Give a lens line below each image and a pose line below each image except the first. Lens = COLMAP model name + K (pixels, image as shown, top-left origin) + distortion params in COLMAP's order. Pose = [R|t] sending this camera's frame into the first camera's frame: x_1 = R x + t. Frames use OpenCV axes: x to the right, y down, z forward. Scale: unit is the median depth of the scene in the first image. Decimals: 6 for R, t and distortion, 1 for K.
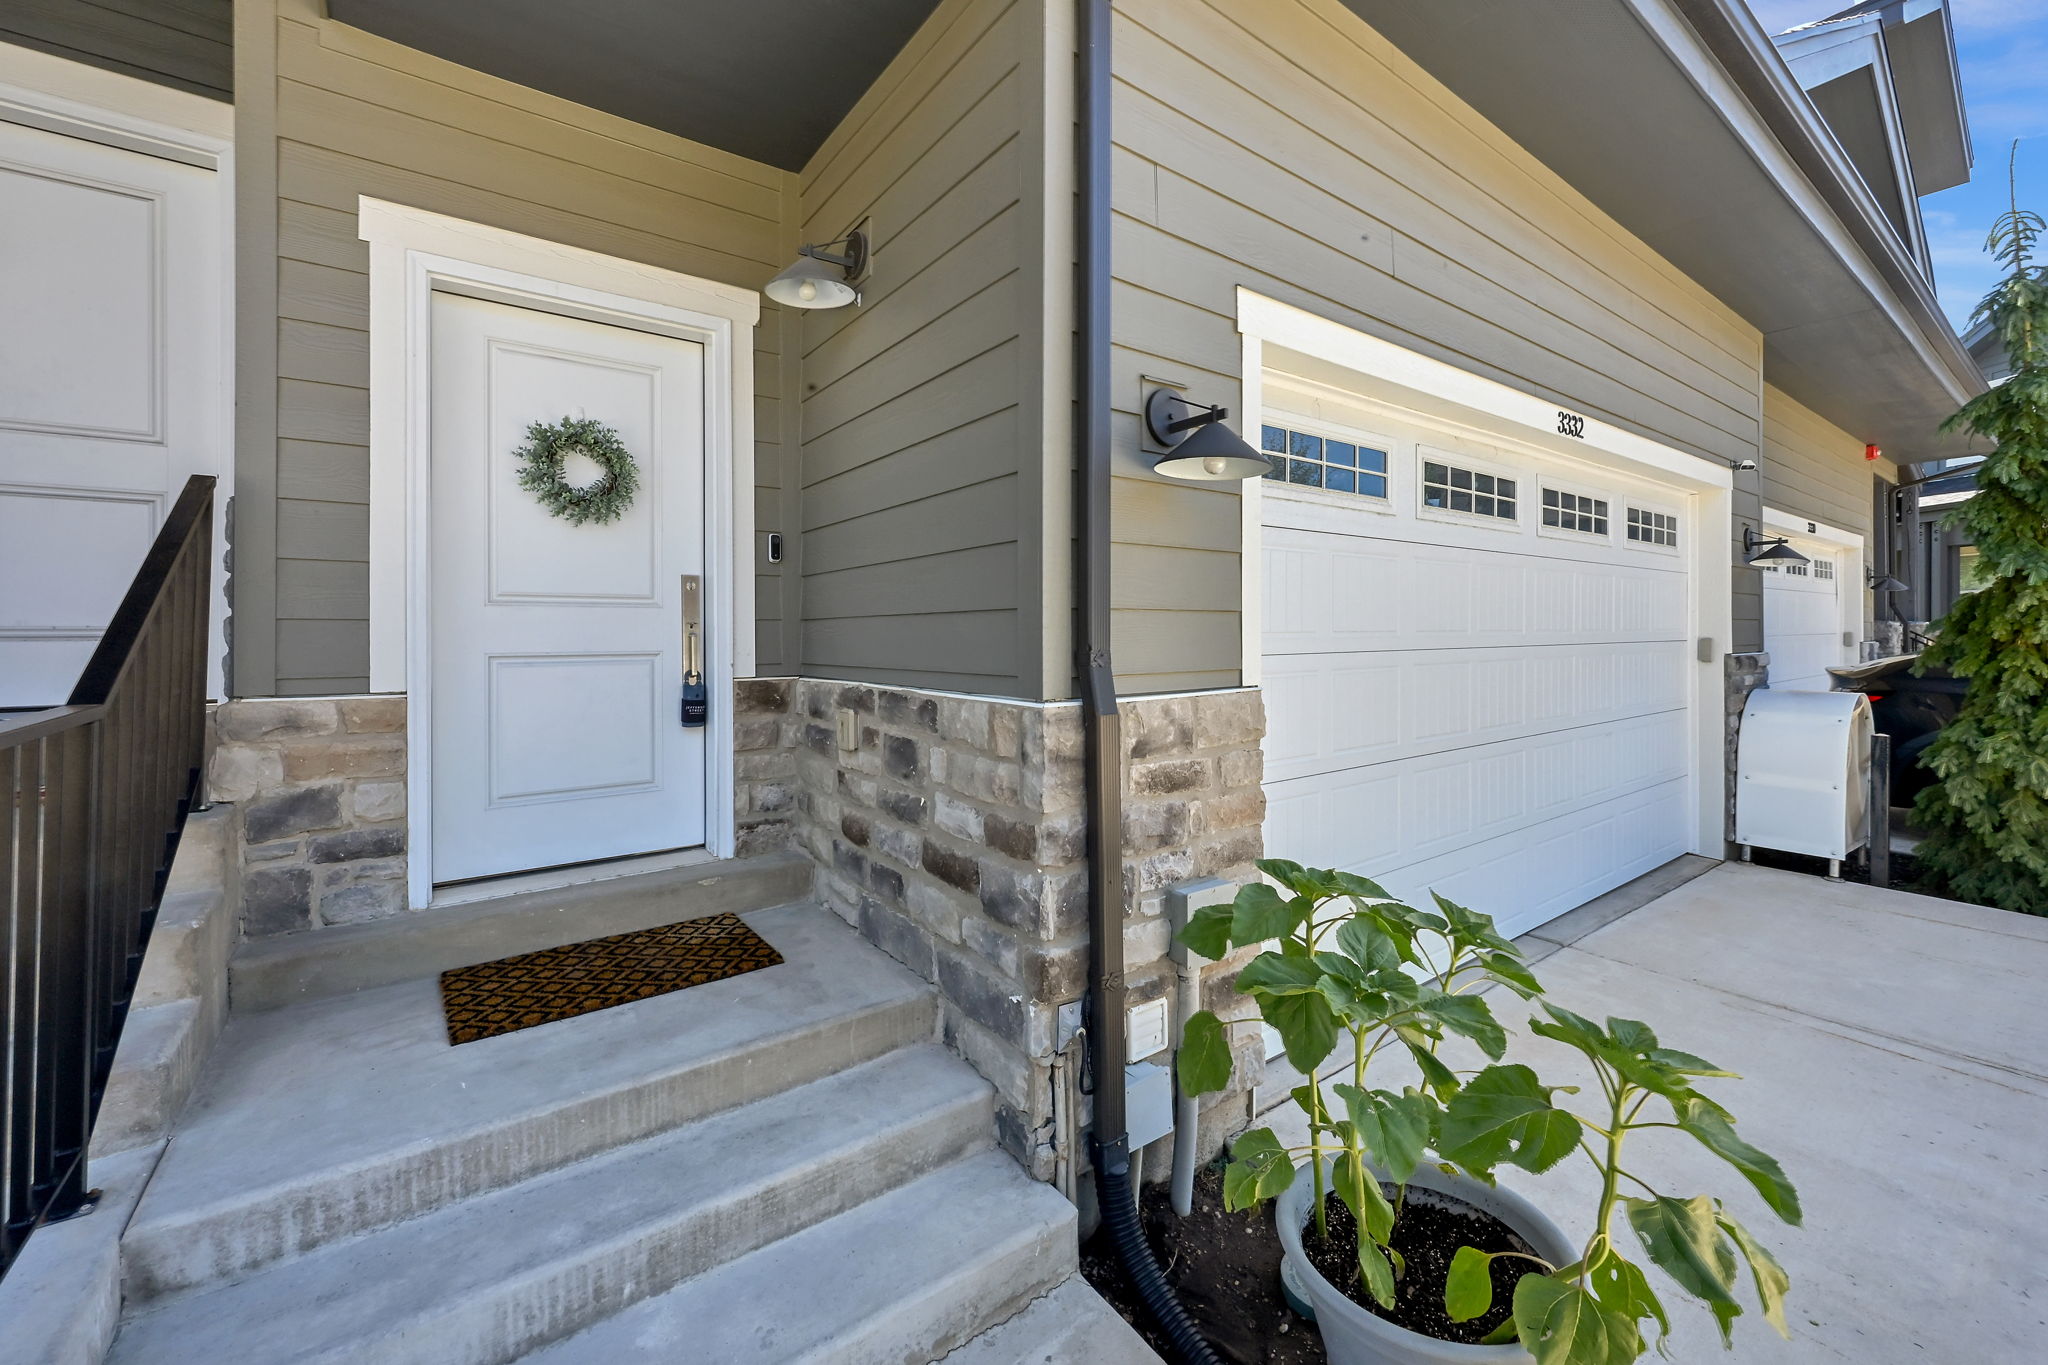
lens RADIAL K [[834.2, 0, 1020.3], [0, 834.2, 641.9], [0, 0, 1]] dist [-0.003700, -0.000287]
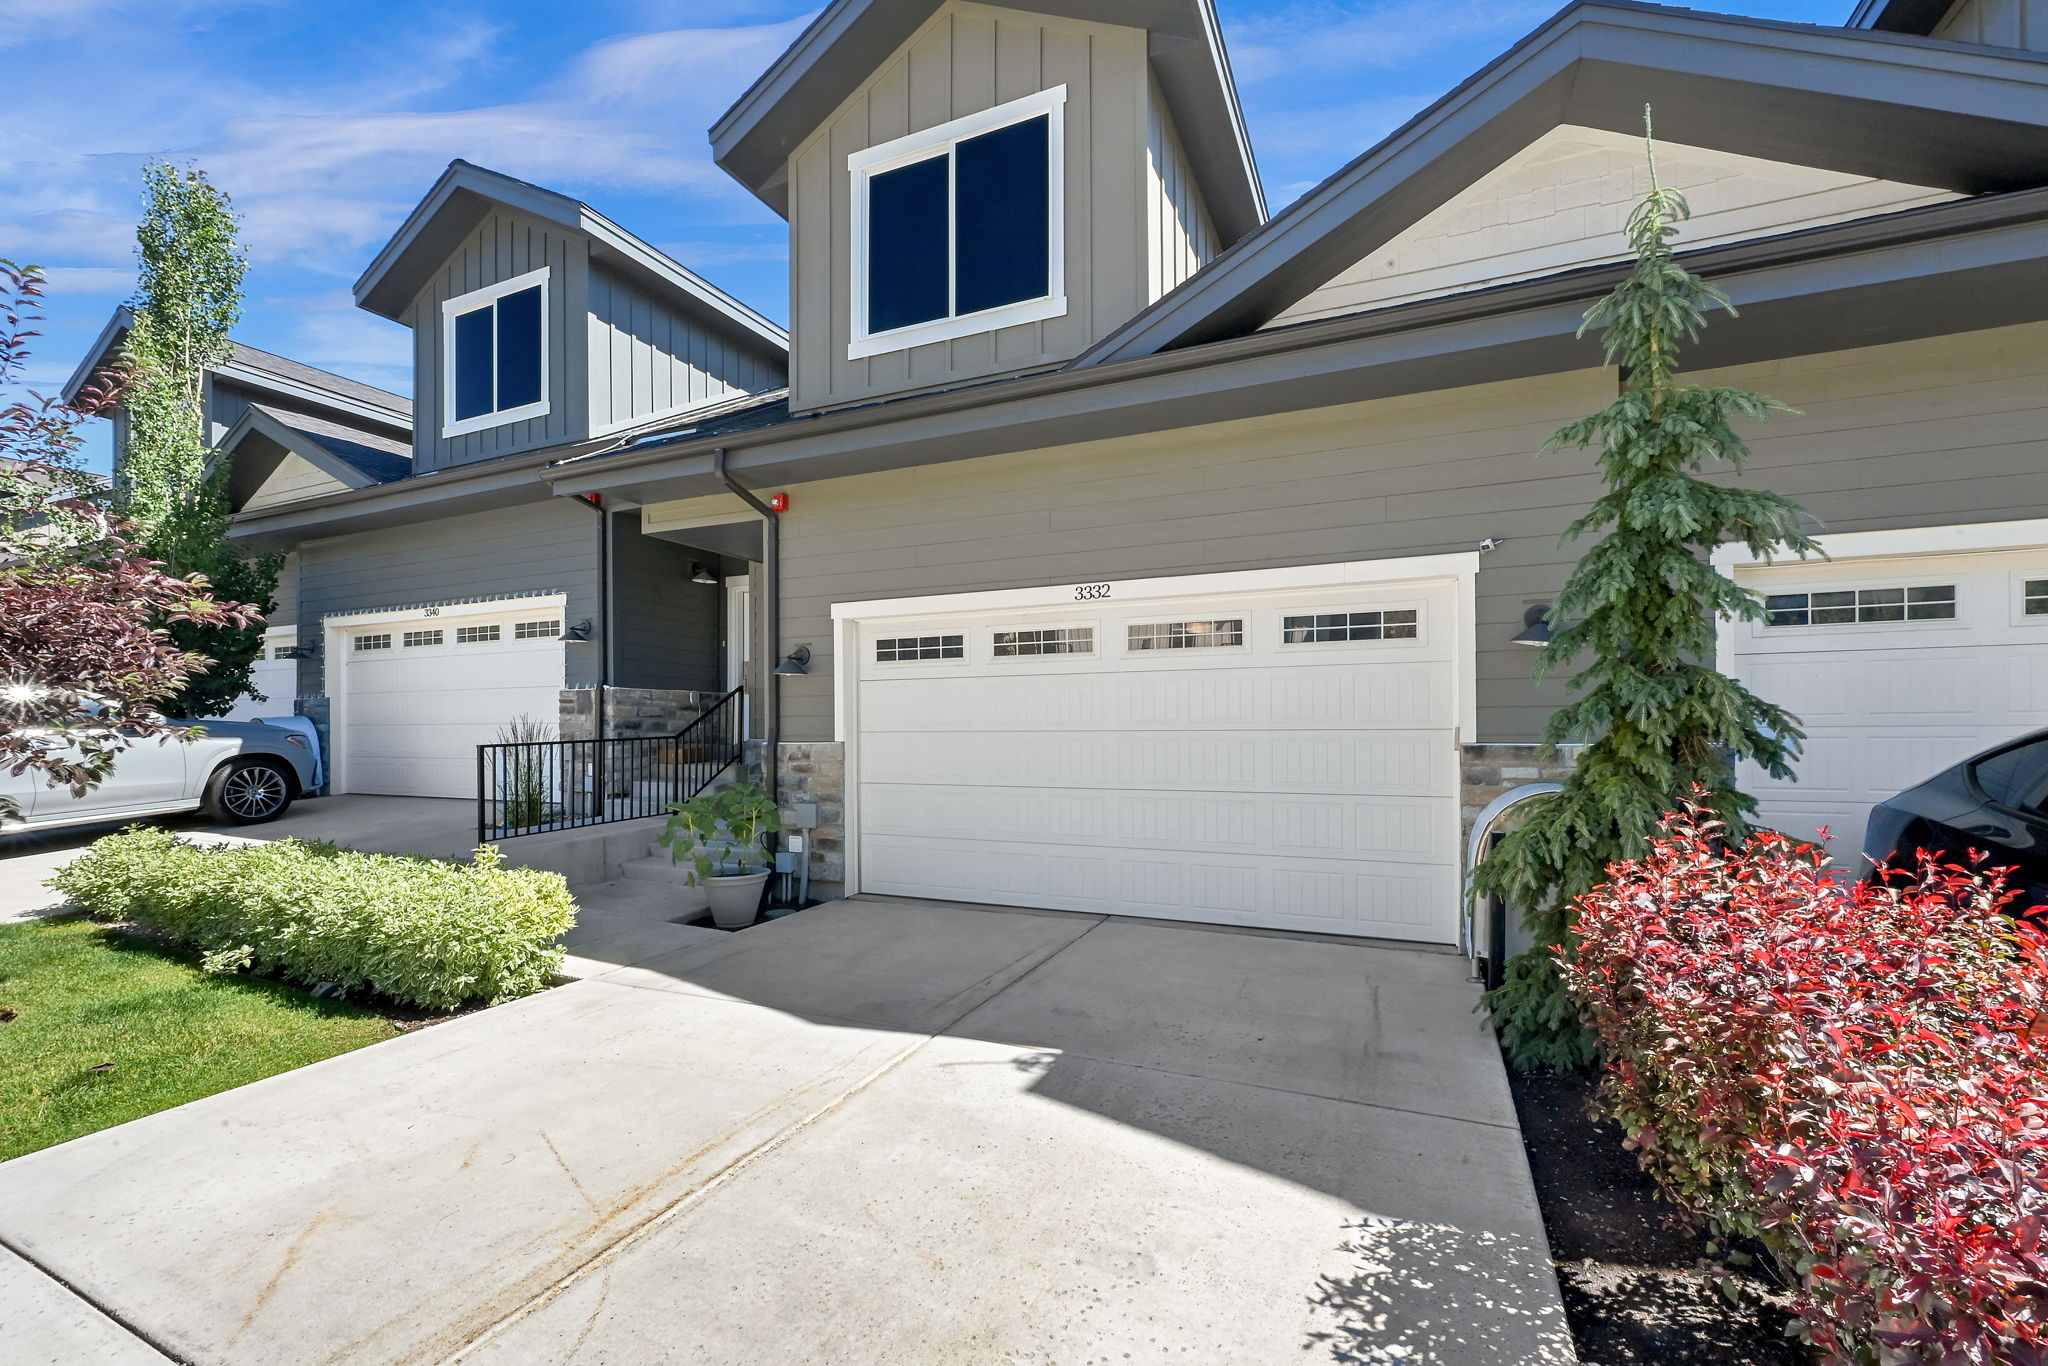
lens RADIAL K [[846.5, 0, 1037.9], [0, 846.5, 711.0], [0, 0, 1]] dist [-0.000384, -0.000053]
pose [[0.500567, -0.009439, -0.865646, 3.066818], [-0.004525, 0.999898, -0.013519, -0.014764], [0.865686, 0.010684, 0.500474, 0.143425]]
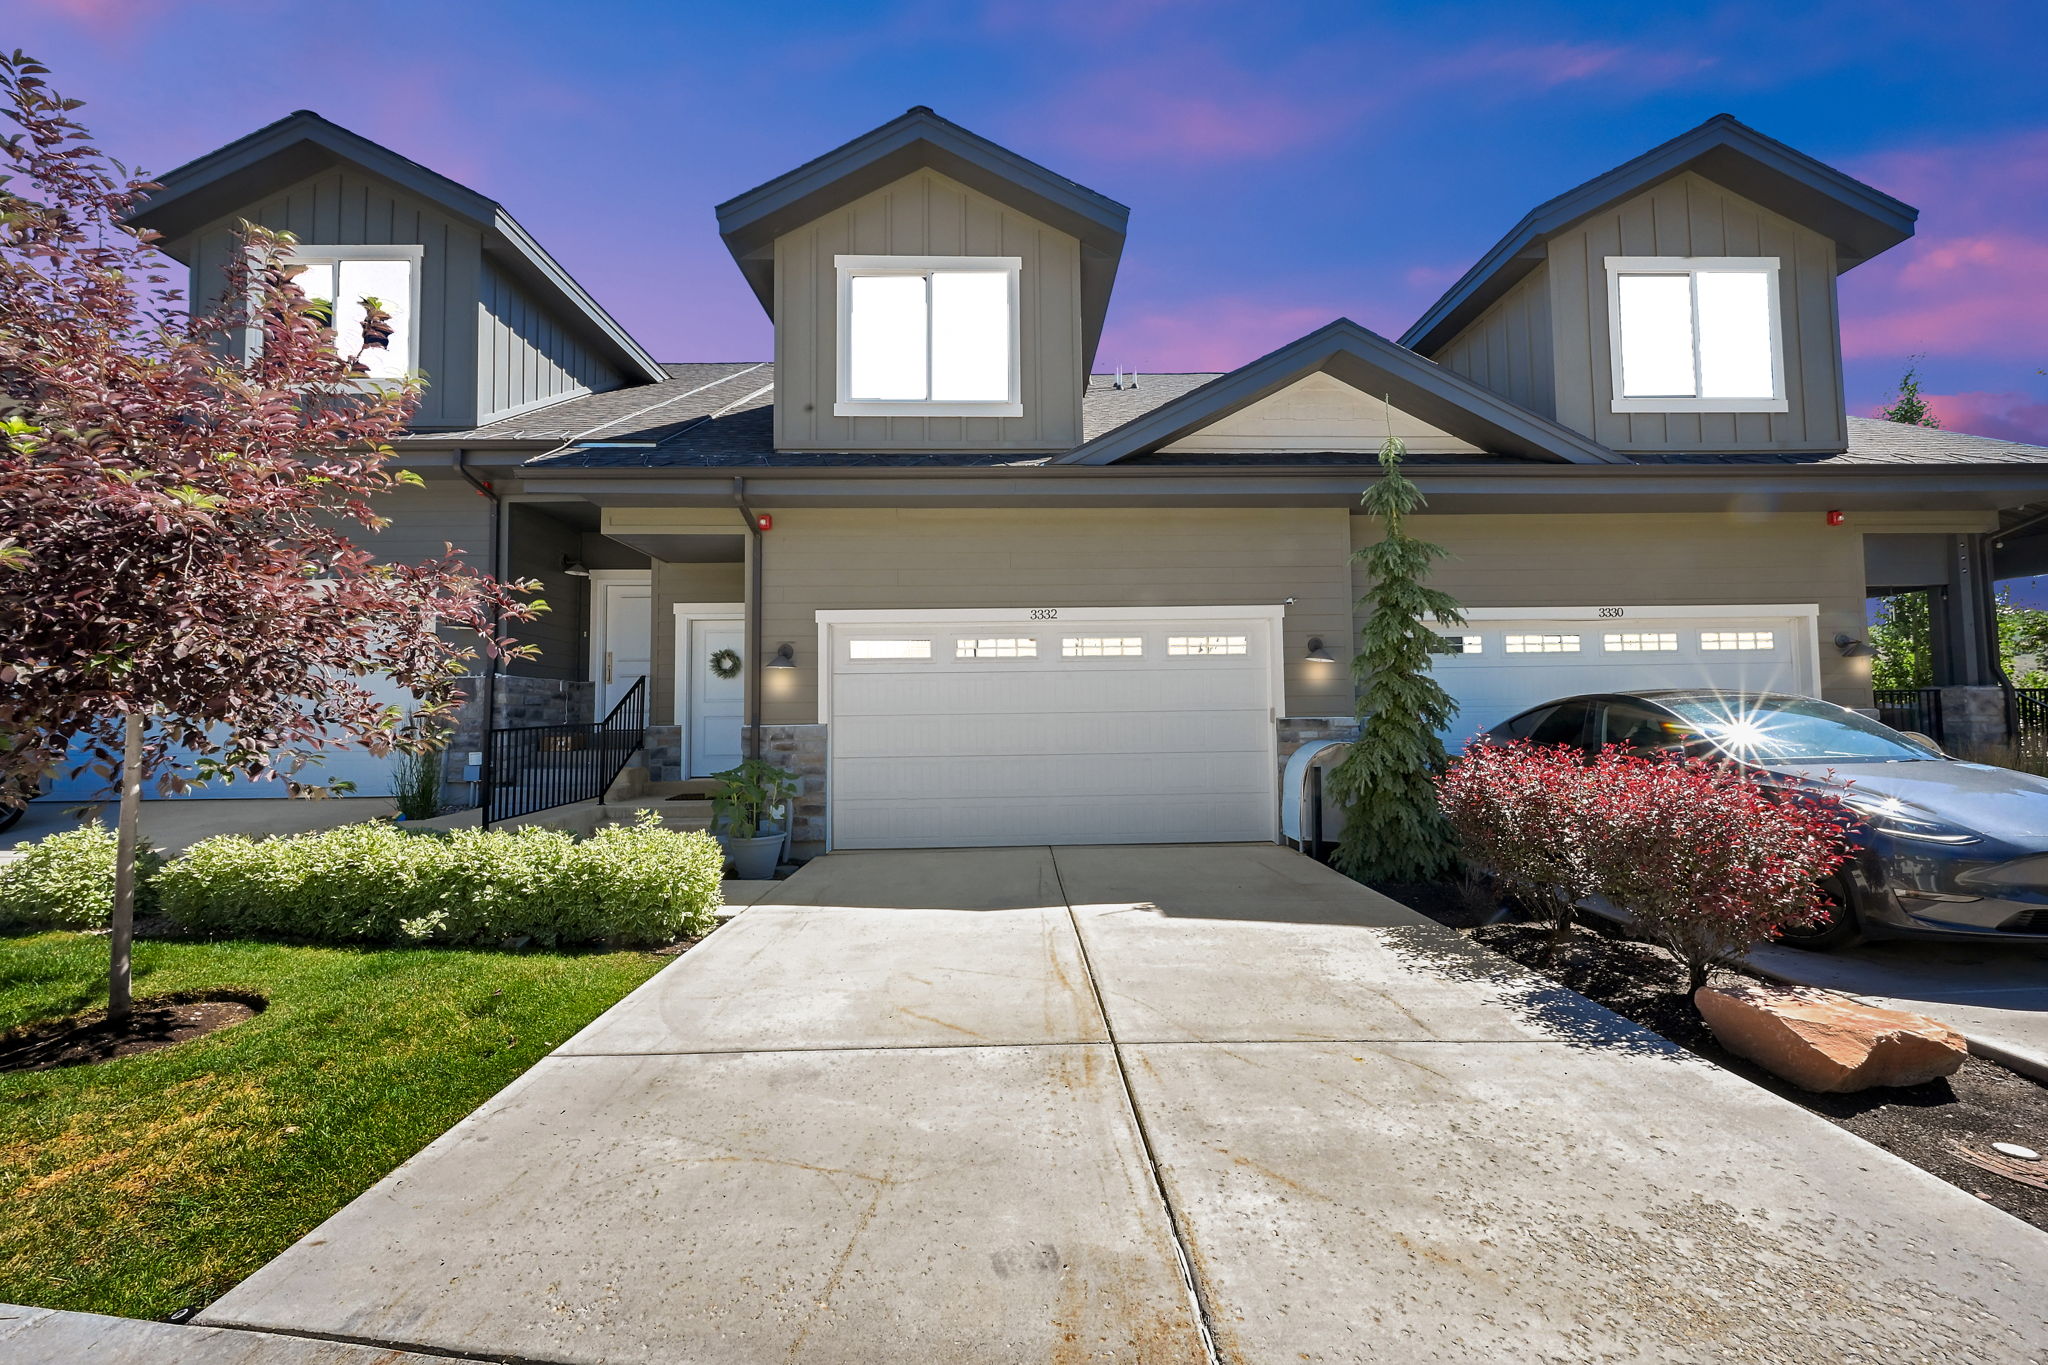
lens RADIAL K [[816.9, 0, 1040.0], [0, 816.9, 661.8], [0, 0, 1]] dist [-0.001619, -0.000170]
pose [[0.827440, -0.039010, -0.560198, 2.877003], [0.002100, 0.997792, -0.066380, 0.022911], [0.561551, 0.053749, 0.825695, -1.270778]]
